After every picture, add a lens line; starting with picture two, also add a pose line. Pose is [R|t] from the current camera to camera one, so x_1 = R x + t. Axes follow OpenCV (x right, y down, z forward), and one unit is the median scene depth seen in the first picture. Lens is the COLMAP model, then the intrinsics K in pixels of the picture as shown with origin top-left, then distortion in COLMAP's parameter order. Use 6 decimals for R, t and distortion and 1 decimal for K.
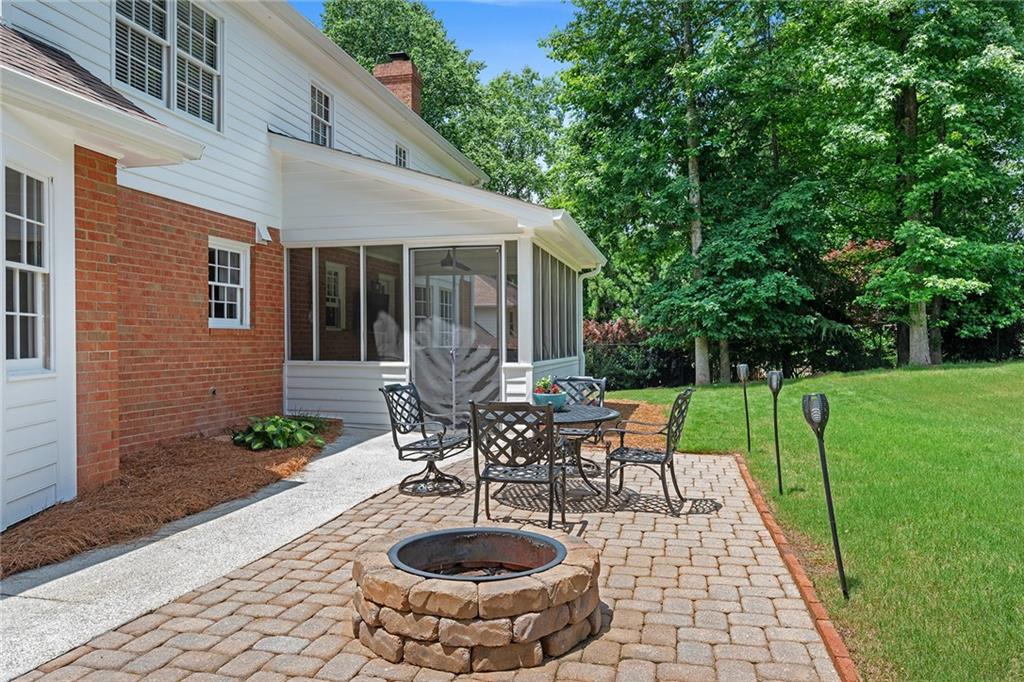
lens RADIAL K [[699.1, 0, 512.6], [0, 699.1, 338.3], [0, 0, 1]] dist [-0.004020, -0.000722]
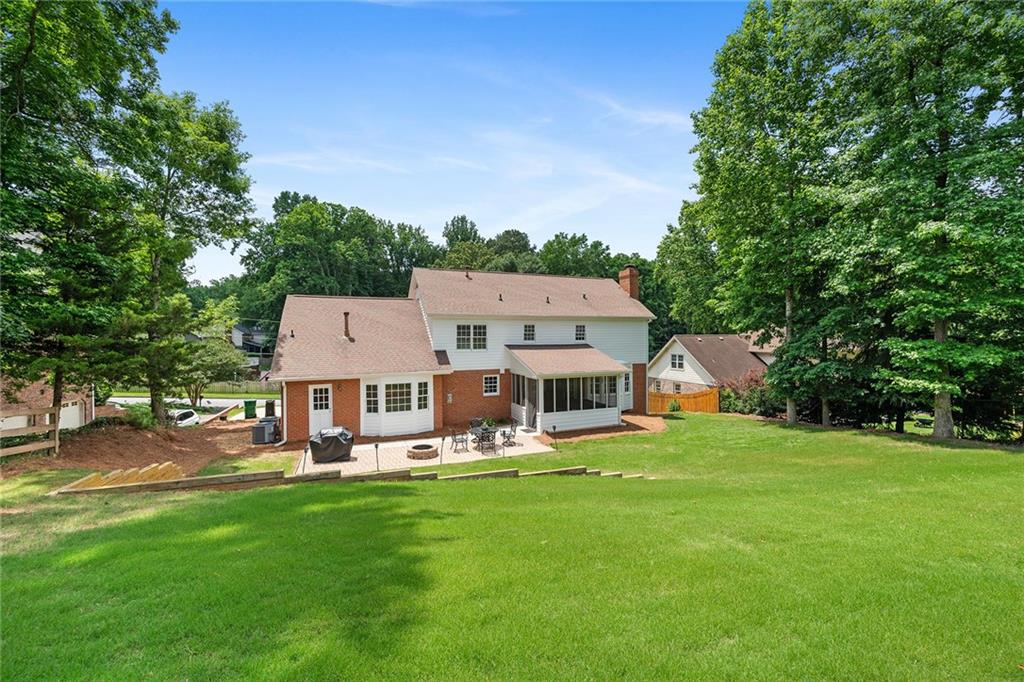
lens RADIAL K [[412.2, 0, 511.9], [0, 412.2, 339.5], [0, 0, 1]] dist [-0.007309, 0.000687]
pose [[0.576968, -0.000709, -0.816767, 1.628302], [0.008492, 0.999951, 0.005131, -0.348976], [0.816723, -0.009896, 0.576946, -0.318351]]
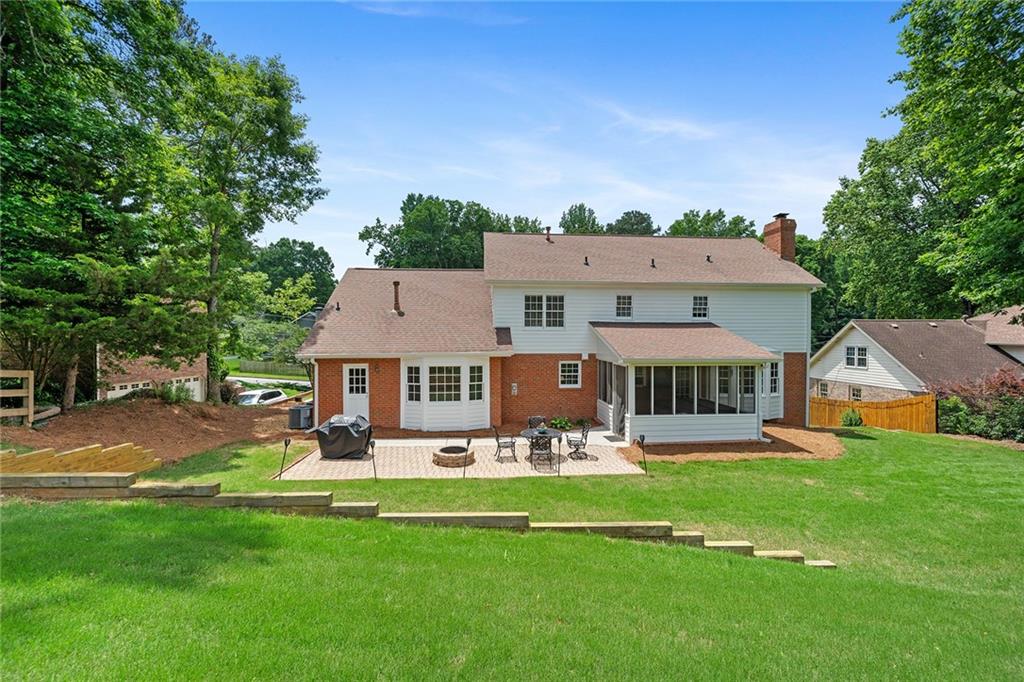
lens RADIAL K [[412.2, 0, 508.6], [0, 412.2, 340.2], [0, 0, 1]] dist [-0.007309, 0.000687]
pose [[0.302609, 0.009374, -0.953069, 1.263190], [0.001208, 0.999947, 0.010219, -0.243954], [0.953114, -0.004244, 0.302582, 0.149011]]
